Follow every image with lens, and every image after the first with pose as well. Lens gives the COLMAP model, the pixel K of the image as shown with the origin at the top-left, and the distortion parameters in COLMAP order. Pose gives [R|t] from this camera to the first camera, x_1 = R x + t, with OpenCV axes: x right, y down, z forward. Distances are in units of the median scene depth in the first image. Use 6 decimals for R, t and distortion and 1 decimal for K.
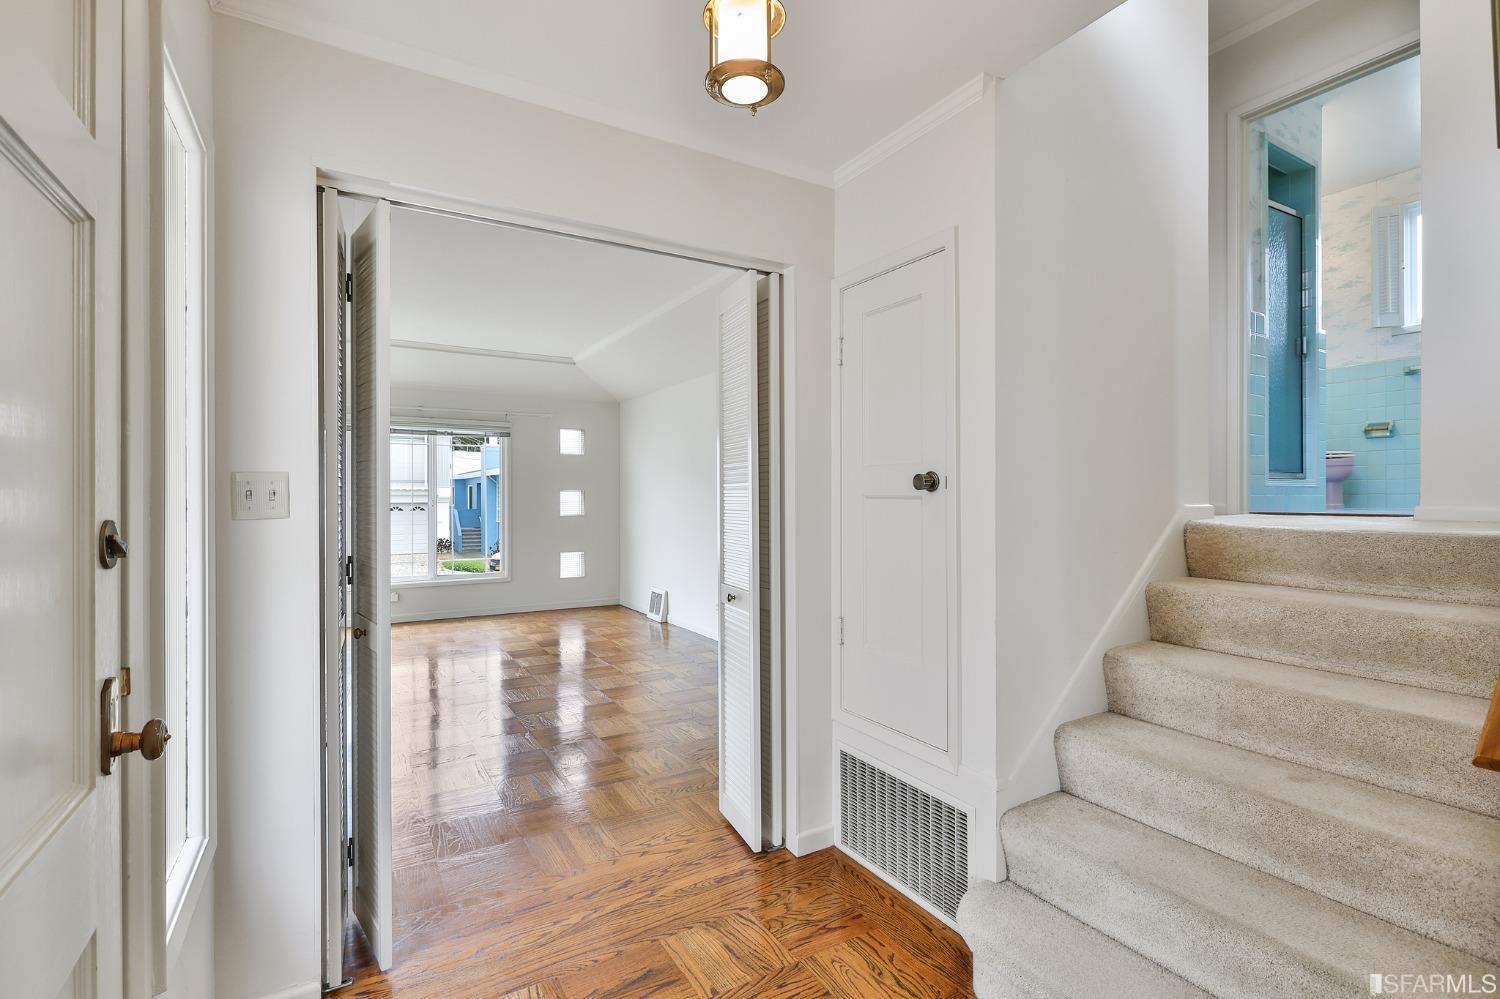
lens RADIAL K [[693.6, 0, 731.0], [0, 693.6, 495.0], [0, 0, 1]] dist [-0.000665, -0.000286]
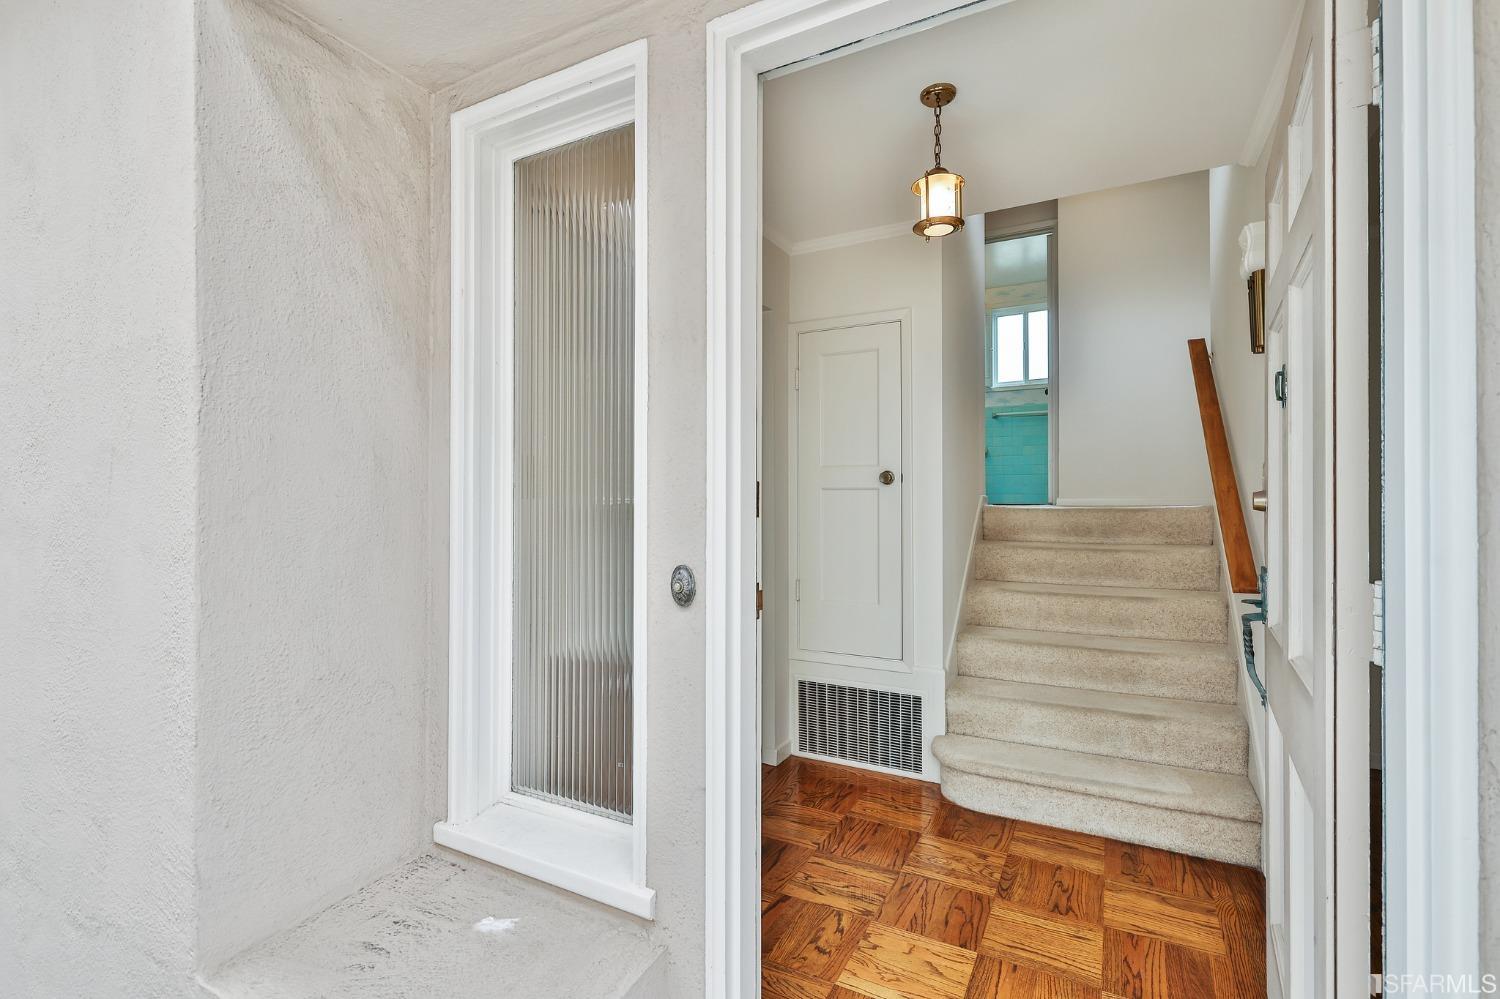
lens RADIAL K [[693.6, 0, 731.0], [0, 693.6, 495.0], [0, 0, 1]] dist [-0.000665, -0.000286]
pose [[0.859150, 0.000022, 0.511724, -0.797947], [0.001239, 0.999997, -0.002123, 0.018889], [-0.511722, 0.002458, 0.859148, -0.096305]]
